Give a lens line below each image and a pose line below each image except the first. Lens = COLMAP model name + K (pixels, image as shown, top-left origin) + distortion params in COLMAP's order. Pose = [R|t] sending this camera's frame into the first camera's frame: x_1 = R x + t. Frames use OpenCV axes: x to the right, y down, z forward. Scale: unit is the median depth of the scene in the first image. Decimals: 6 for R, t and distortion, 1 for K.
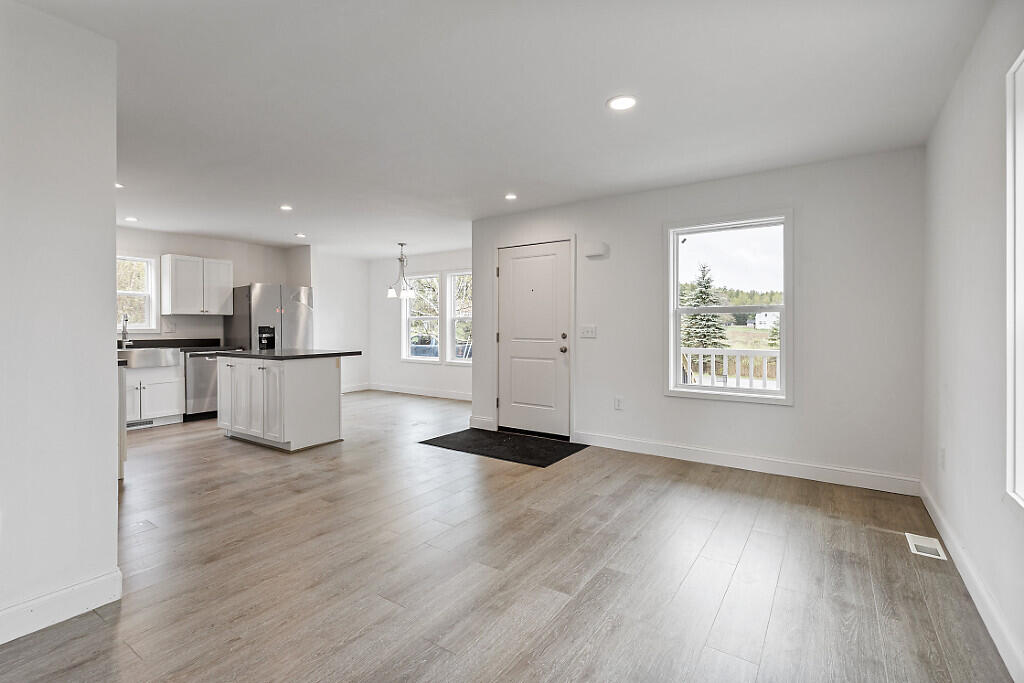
lens RADIAL K [[464.8, 0, 510.7], [0, 464.8, 329.0], [0, 0, 1]] dist [-0.001817, -0.000441]
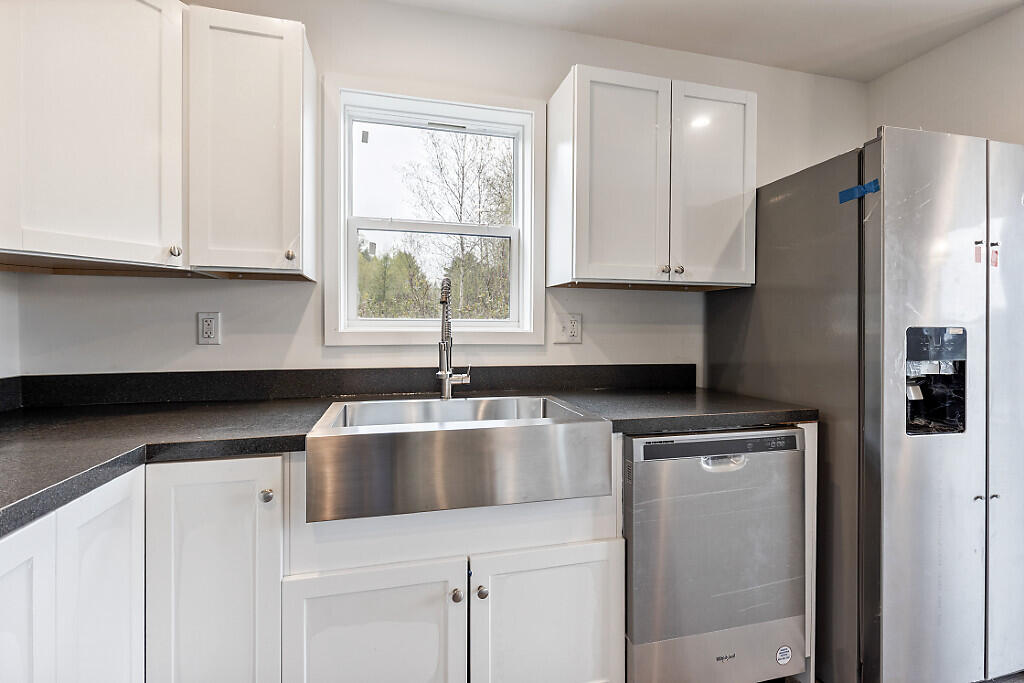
lens RADIAL K [[464.8, 0, 510.7], [0, 464.8, 329.0], [0, 0, 1]] dist [-0.001817, -0.000441]
pose [[0.751128, 0.011731, -0.660052, -0.933607], [-0.013387, 0.999907, 0.002537, -0.004584], [0.660020, 0.006931, 0.751216, 1.238857]]
